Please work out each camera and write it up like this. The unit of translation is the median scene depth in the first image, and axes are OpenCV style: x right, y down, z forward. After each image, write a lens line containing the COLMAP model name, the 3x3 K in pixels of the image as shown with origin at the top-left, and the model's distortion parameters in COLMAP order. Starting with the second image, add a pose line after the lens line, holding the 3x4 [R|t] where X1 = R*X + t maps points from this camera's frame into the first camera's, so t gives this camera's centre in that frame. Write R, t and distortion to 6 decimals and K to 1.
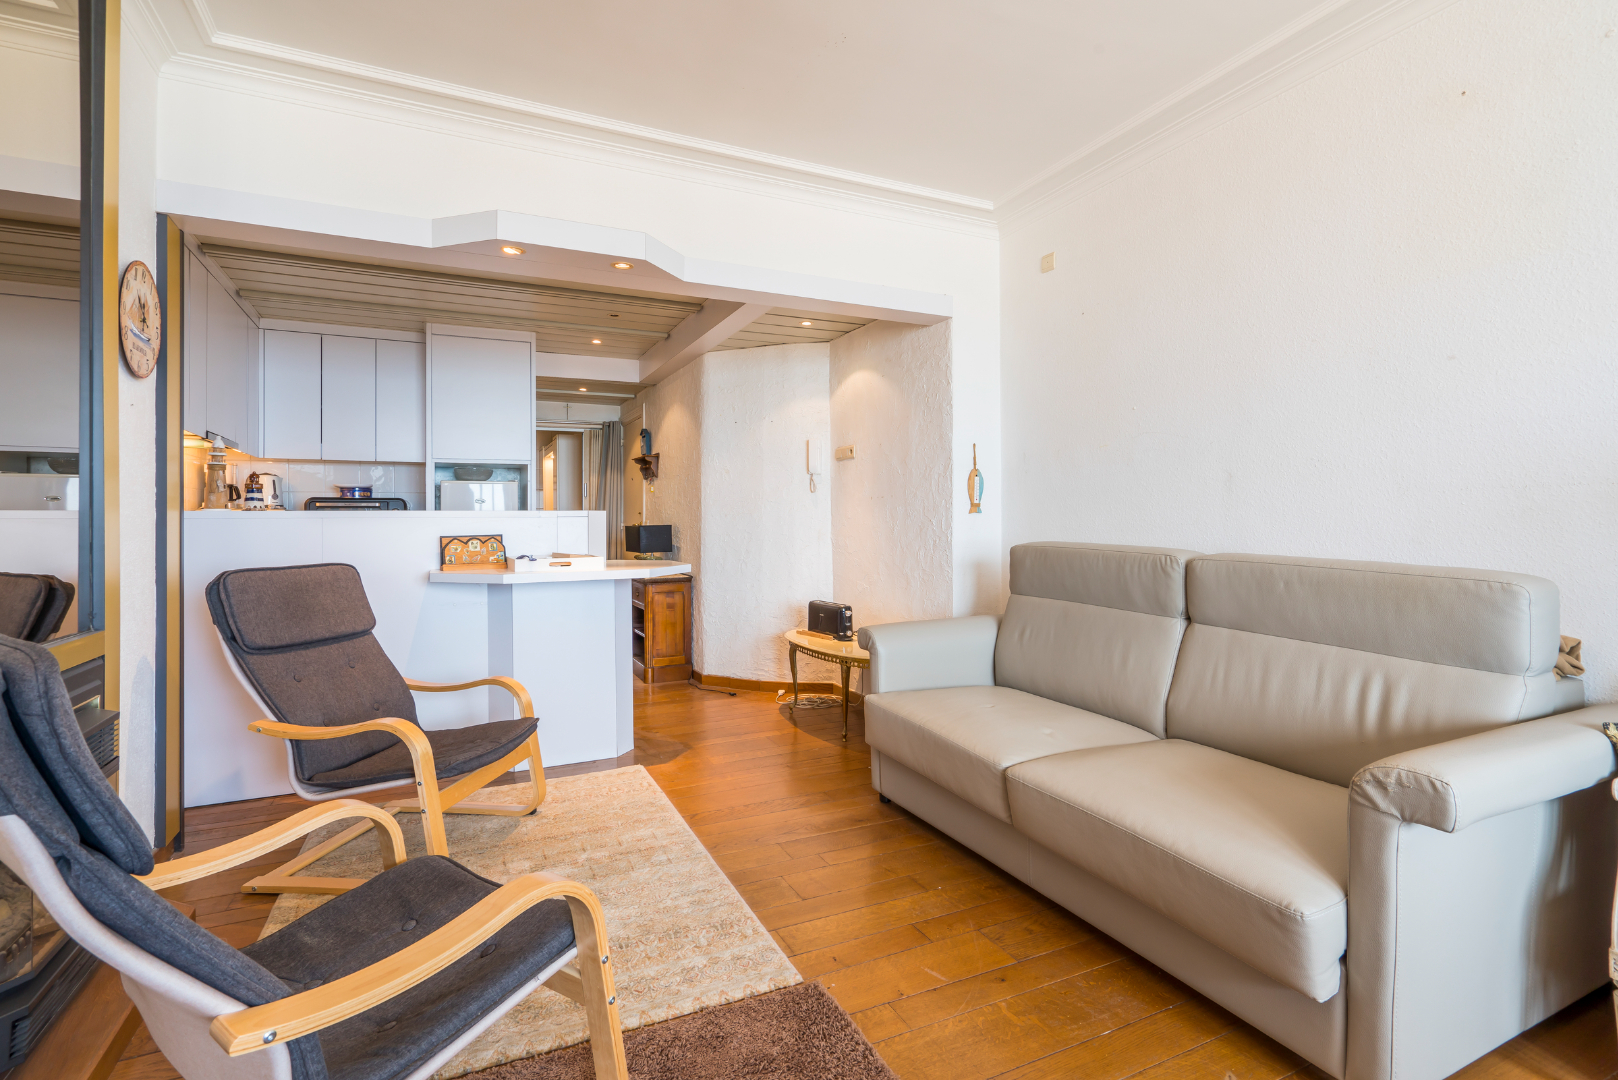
lens RADIAL K [[772.7, 0, 814.7], [0, 772.7, 529.4], [0, 0, 1]] dist [-0.002103, 0.000774]
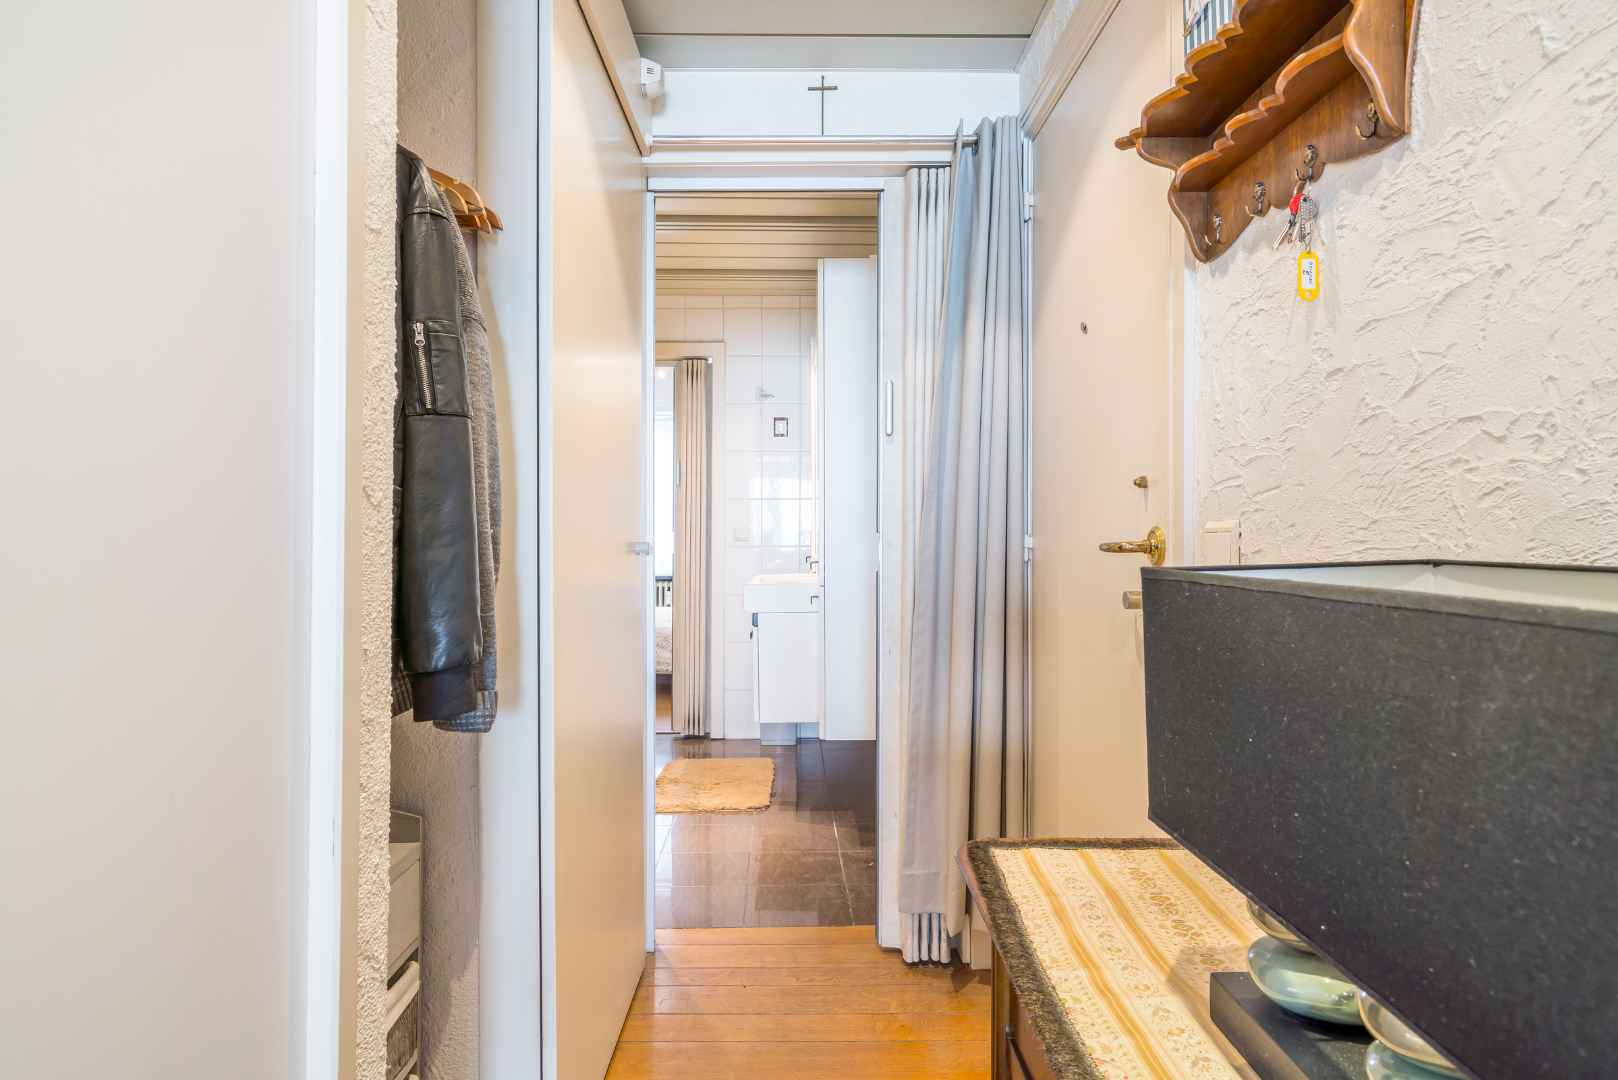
lens RADIAL K [[968.6, 0, 809.0], [0, 968.6, 540.0], [0, 0, 1]] dist [-0.000715, -0.000099]
pose [[0.911028, 0.006541, -0.412293, -0.370815], [-0.009000, 0.999951, -0.004023, -0.008382], [0.412246, 0.007376, 0.911043, 1.382006]]
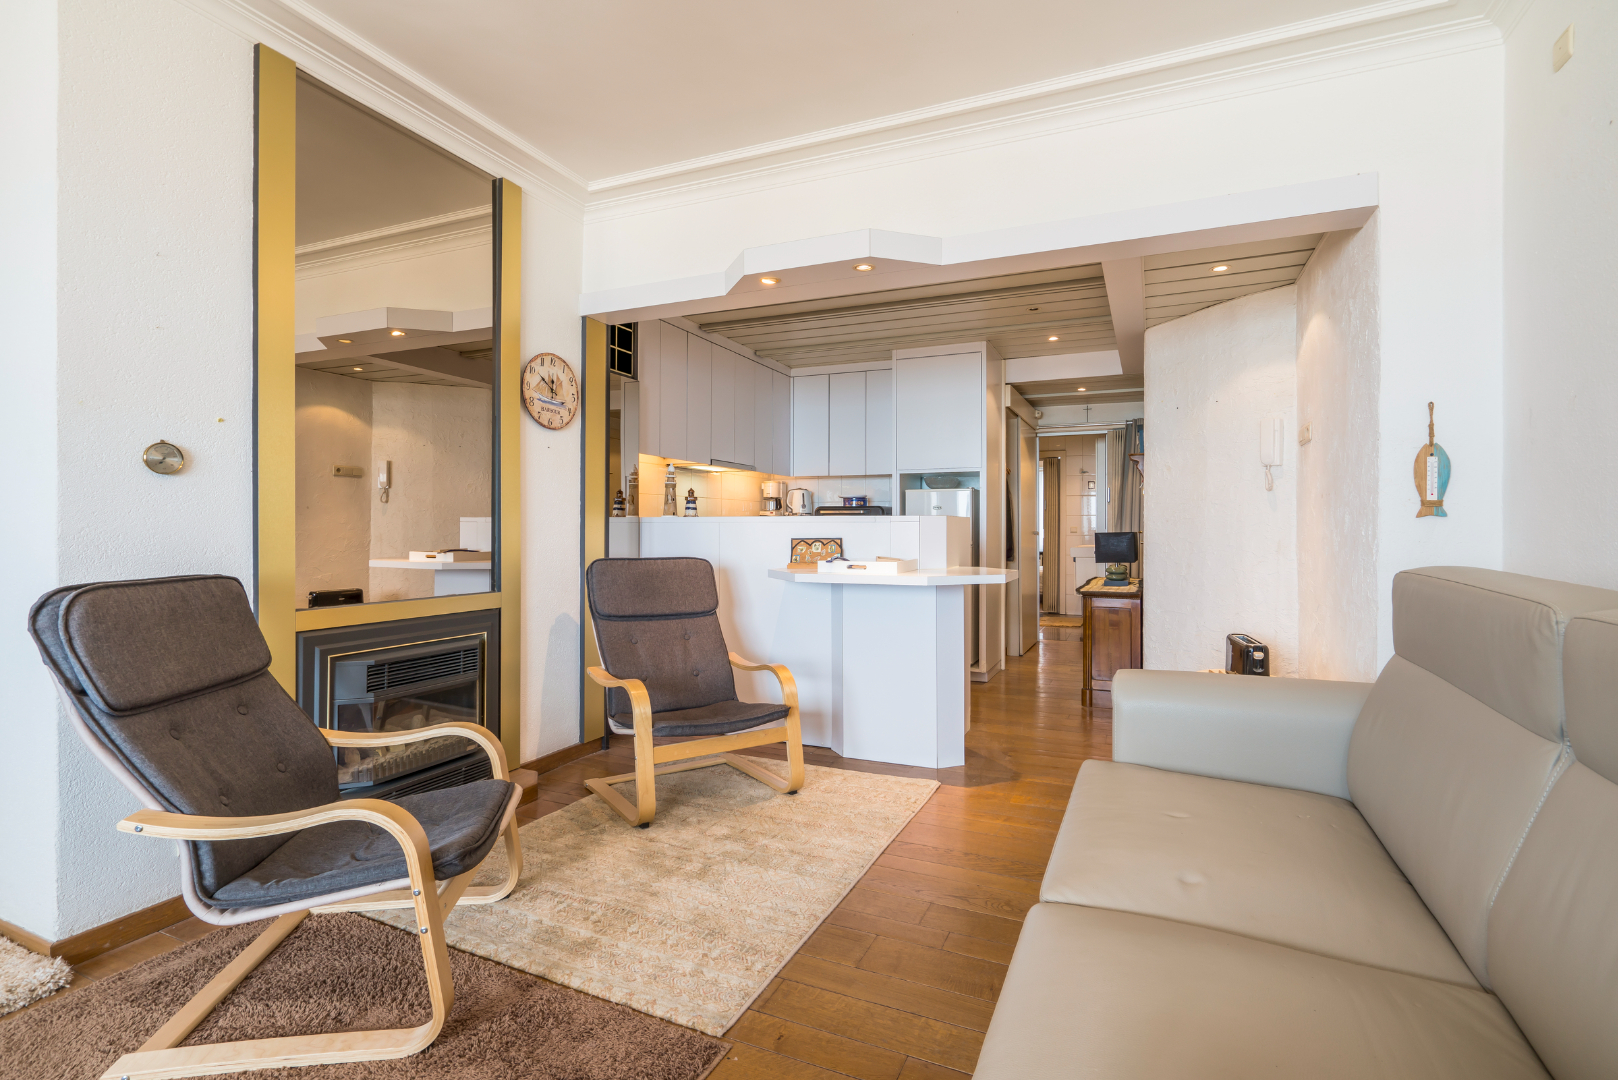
lens RADIAL K [[756.8, 0, 809.0], [0, 756.8, 540.0], [0, 0, 1]] dist [-0.010985, 0.000985]
pose [[0.647339, 0.019489, -0.761953, 0.348276], [-0.015316, 0.999804, 0.012561, -0.002949], [0.762048, 0.003538, 0.647510, 0.249814]]
